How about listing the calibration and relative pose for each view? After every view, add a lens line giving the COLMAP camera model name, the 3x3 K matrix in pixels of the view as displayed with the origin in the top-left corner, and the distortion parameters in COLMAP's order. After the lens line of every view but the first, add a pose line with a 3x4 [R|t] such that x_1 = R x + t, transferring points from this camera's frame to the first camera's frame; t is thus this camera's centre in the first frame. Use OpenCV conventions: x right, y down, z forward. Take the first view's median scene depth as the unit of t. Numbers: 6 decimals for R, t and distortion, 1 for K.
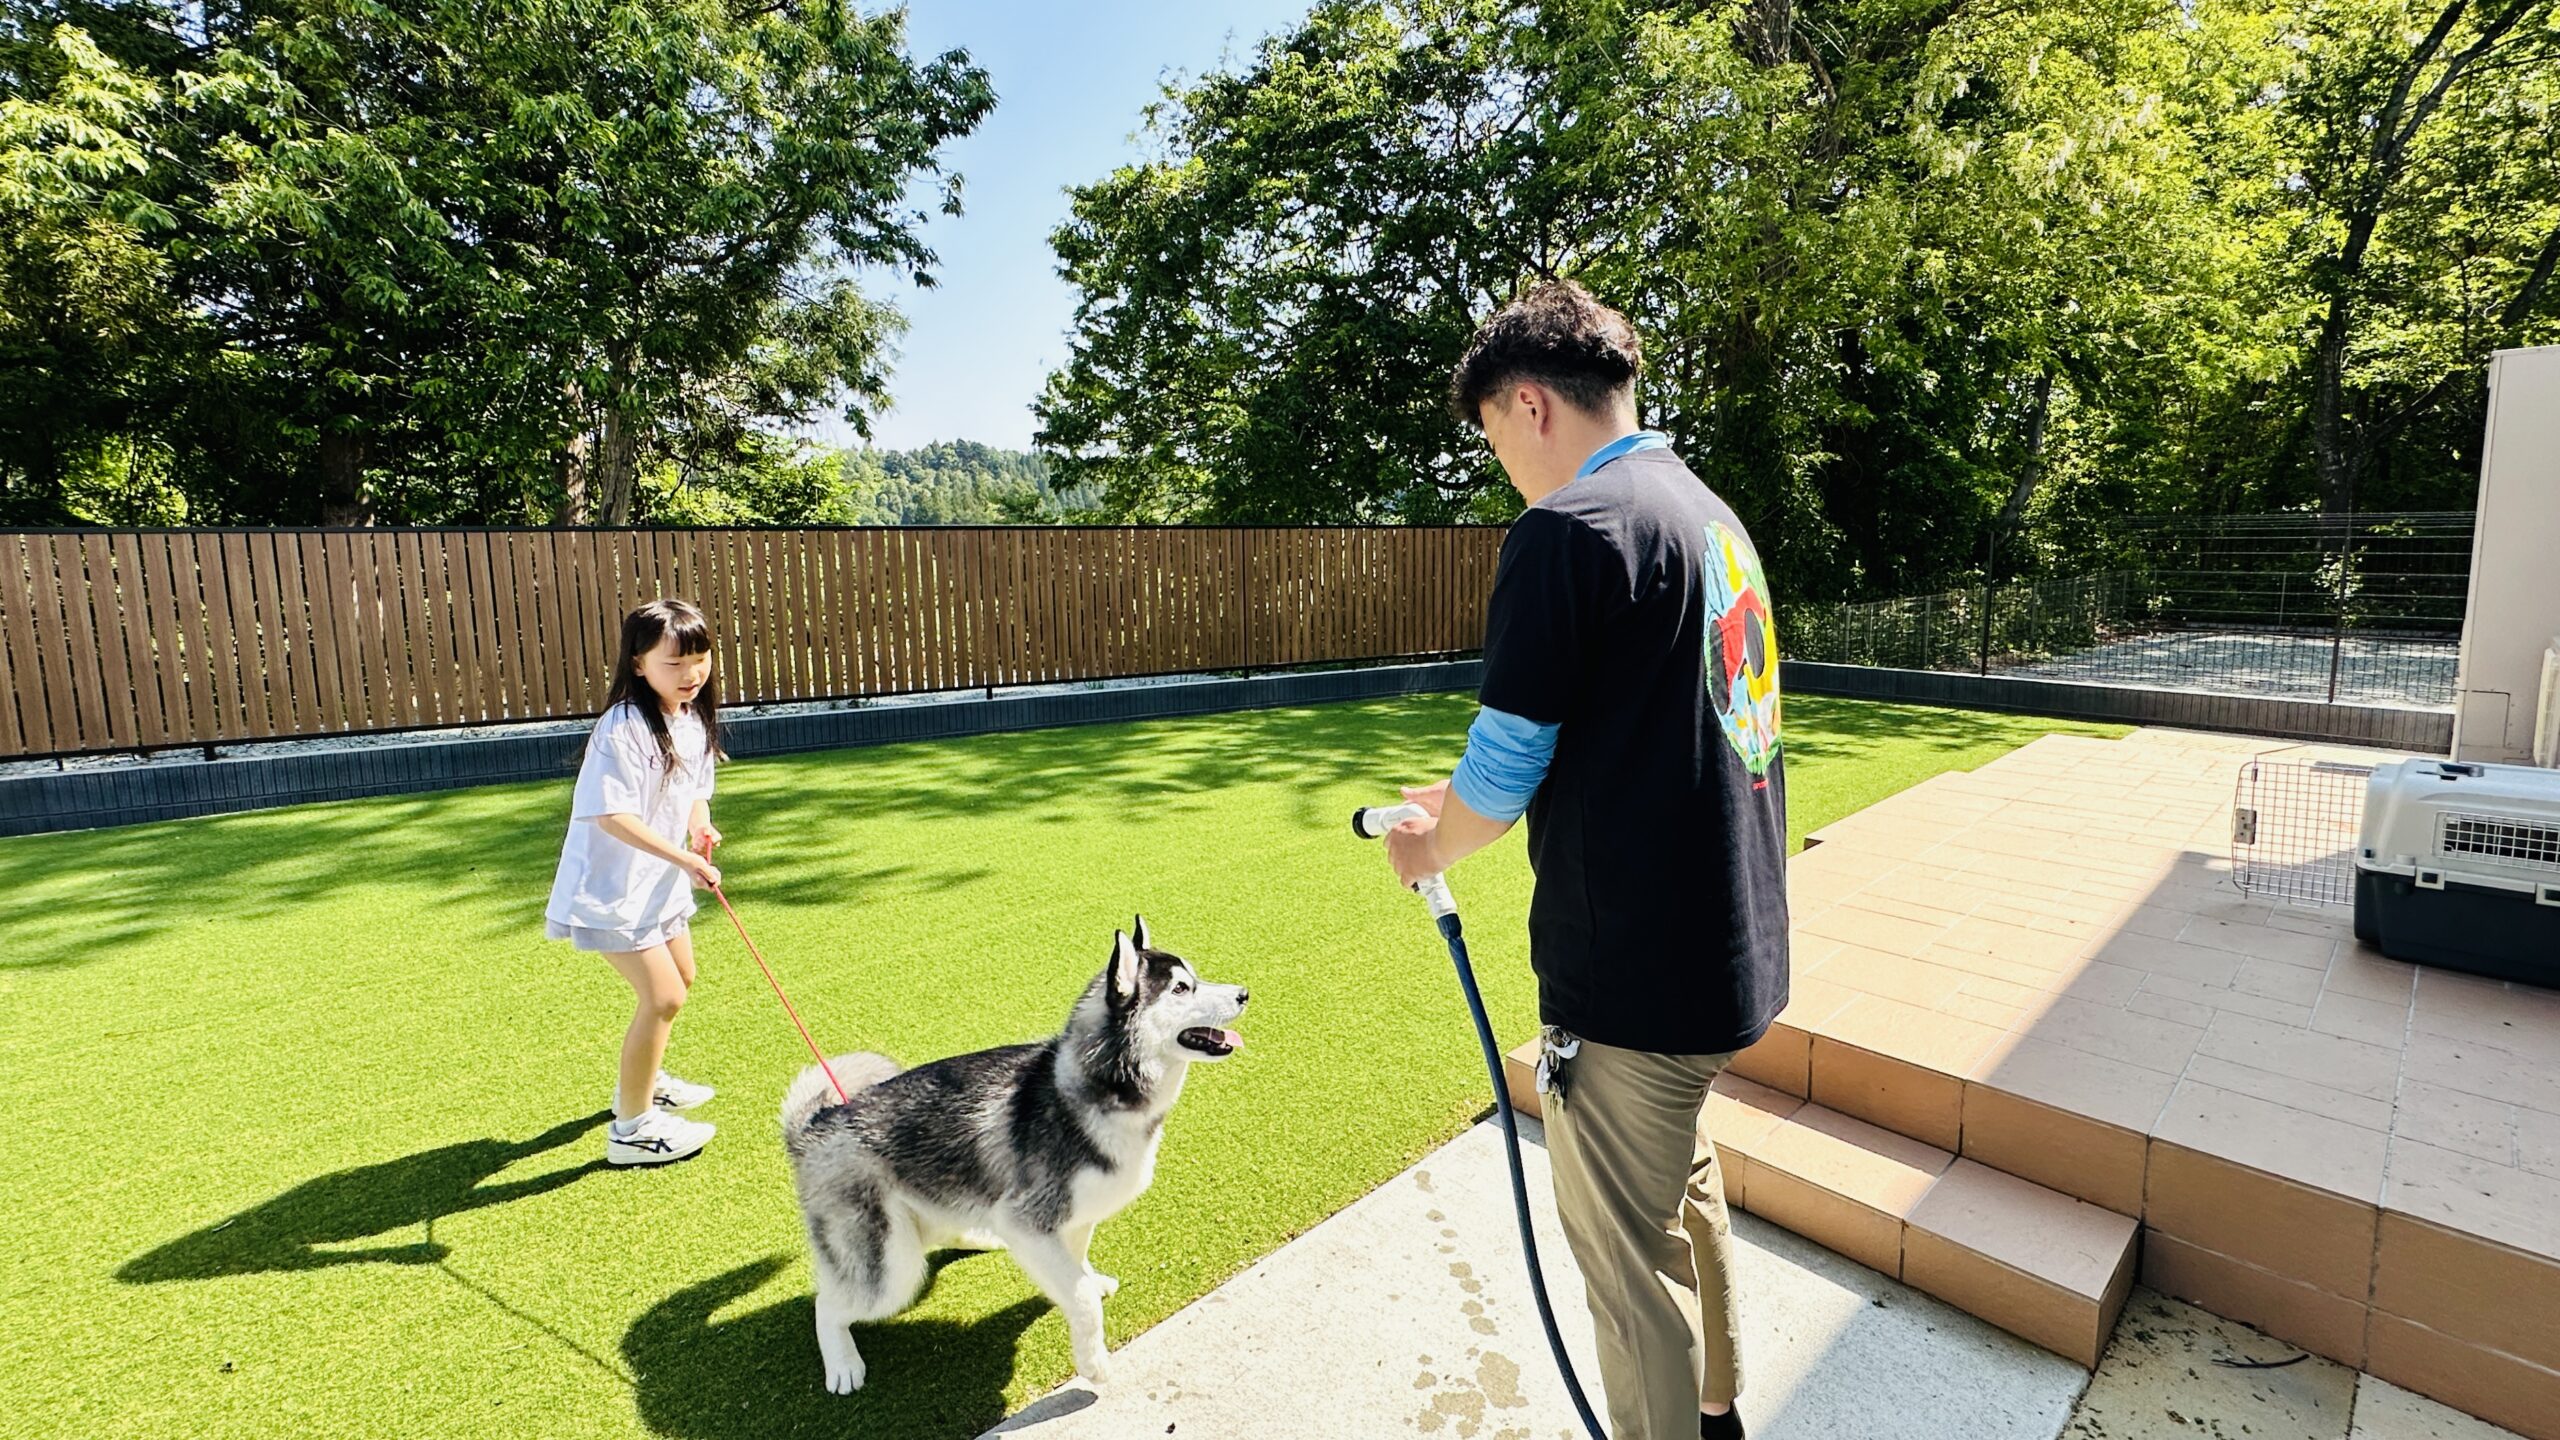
lens RADIAL K [[1093.9, 0, 1286.2], [0, 1093.9, 672.8], [0, 0, 1]] dist [-0.001083, -0.000408]
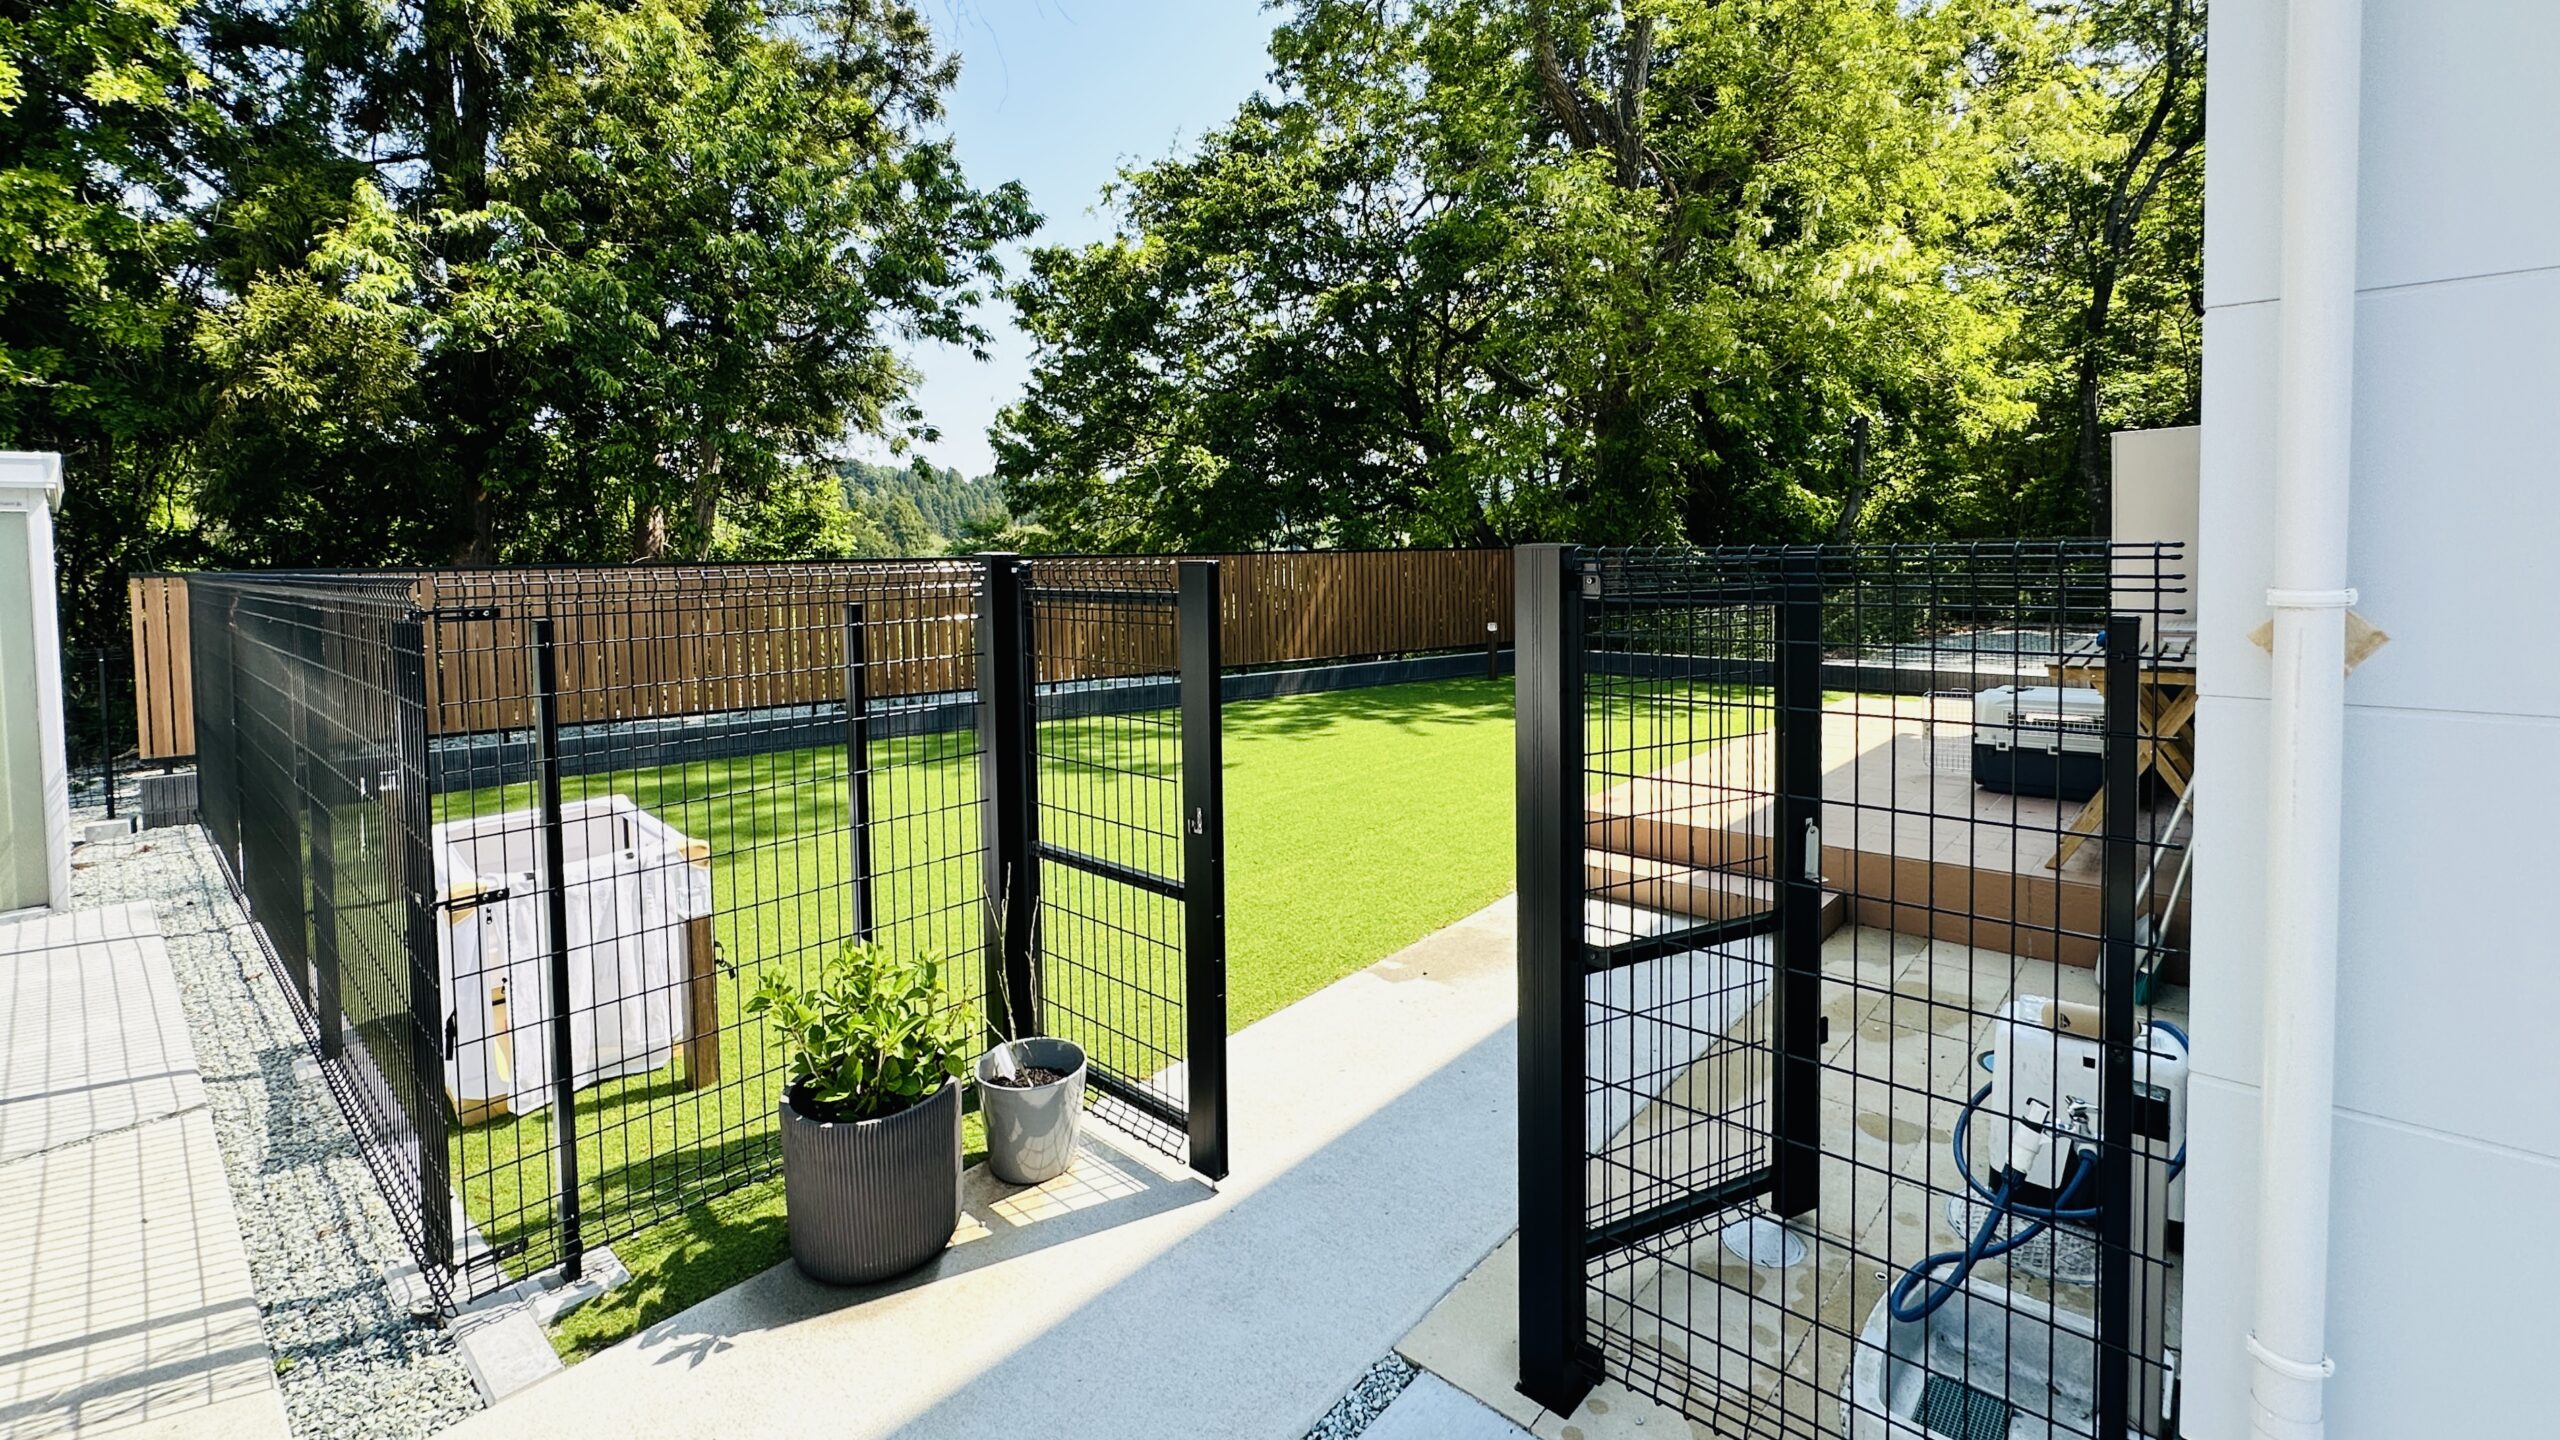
lens RADIAL K [[1088.0, 0, 1284.4], [0, 1088.0, 606.4], [0, 0, 1]] dist [0.007733, 0.000091]
pose [[0.994769, -0.014069, 0.101174, -0.060999], [0.021393, 0.997199, -0.071673, 0.008375], [-0.099882, 0.073462, 0.992284, -0.121103]]
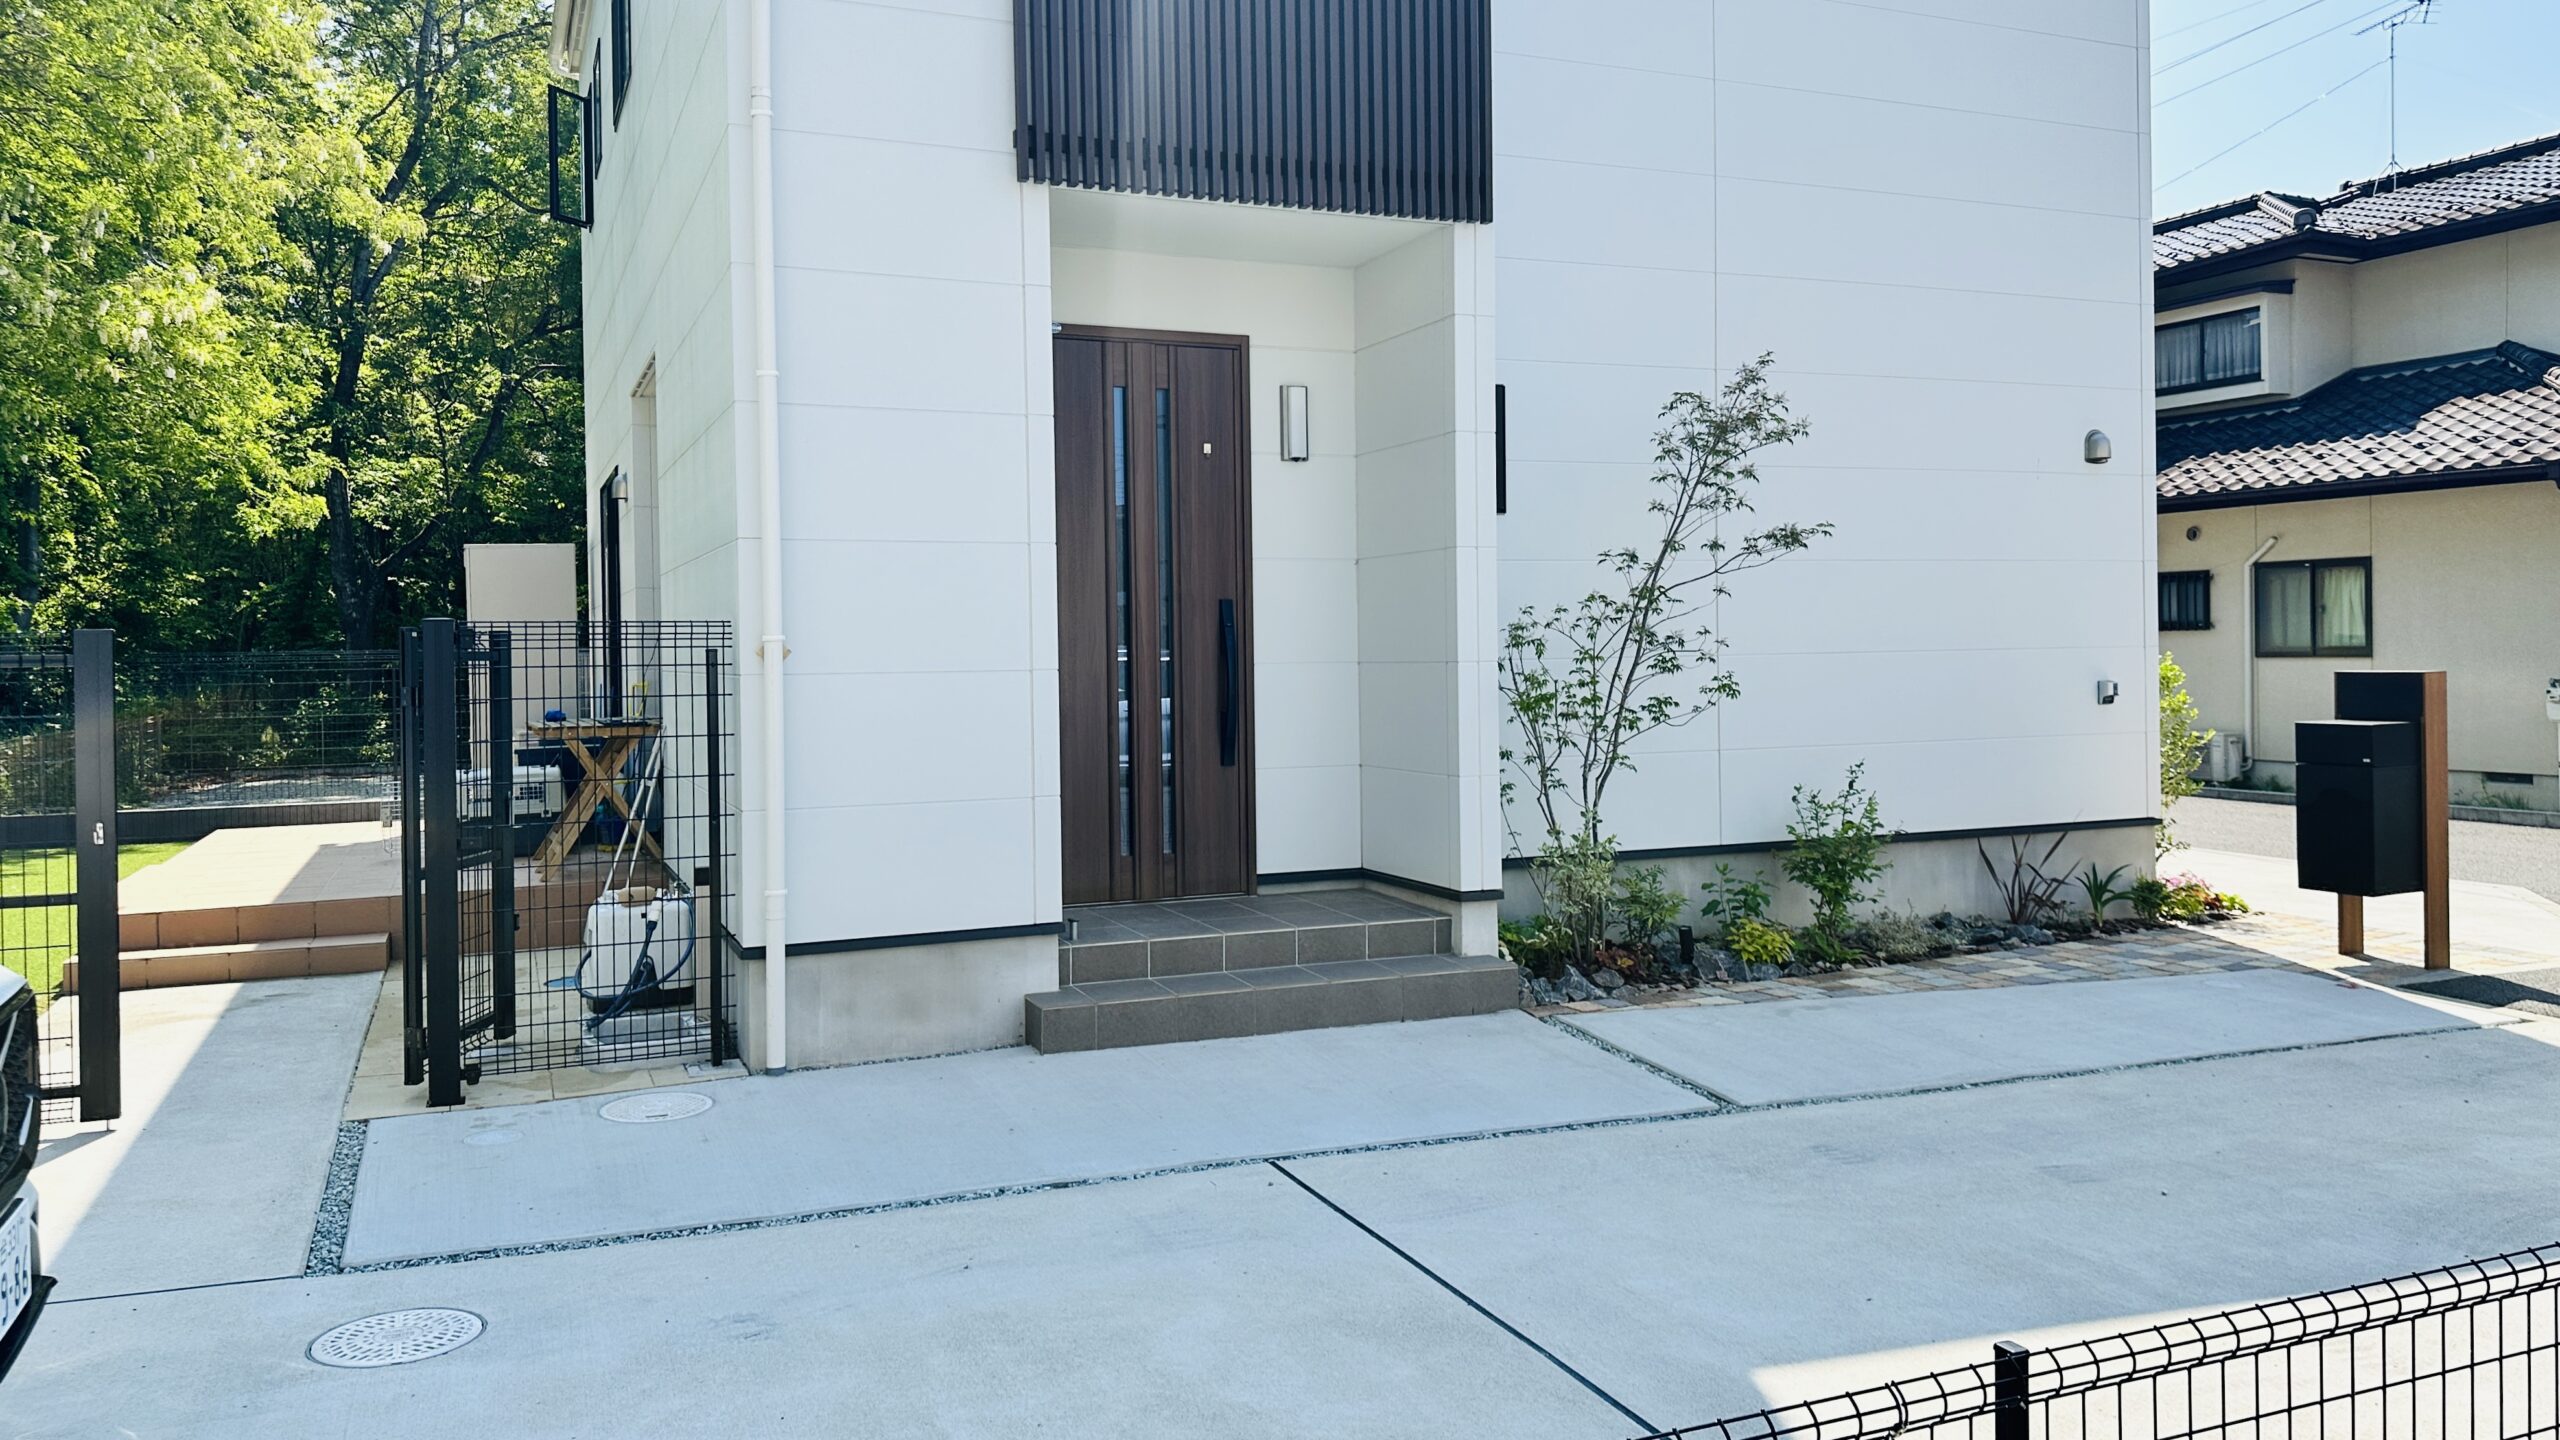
lens RADIAL K [[1684.2, 0, 1280.0], [0, 1684.2, 720.0], [0, 0, 1]] dist [0.058382, -0.000313]
pose [[0.303979, -0.023465, 0.952390, -0.290523], [0.118994, 0.992803, -0.013520, 0.035419], [-0.945218, 0.117439, 0.304584, -0.266686]]
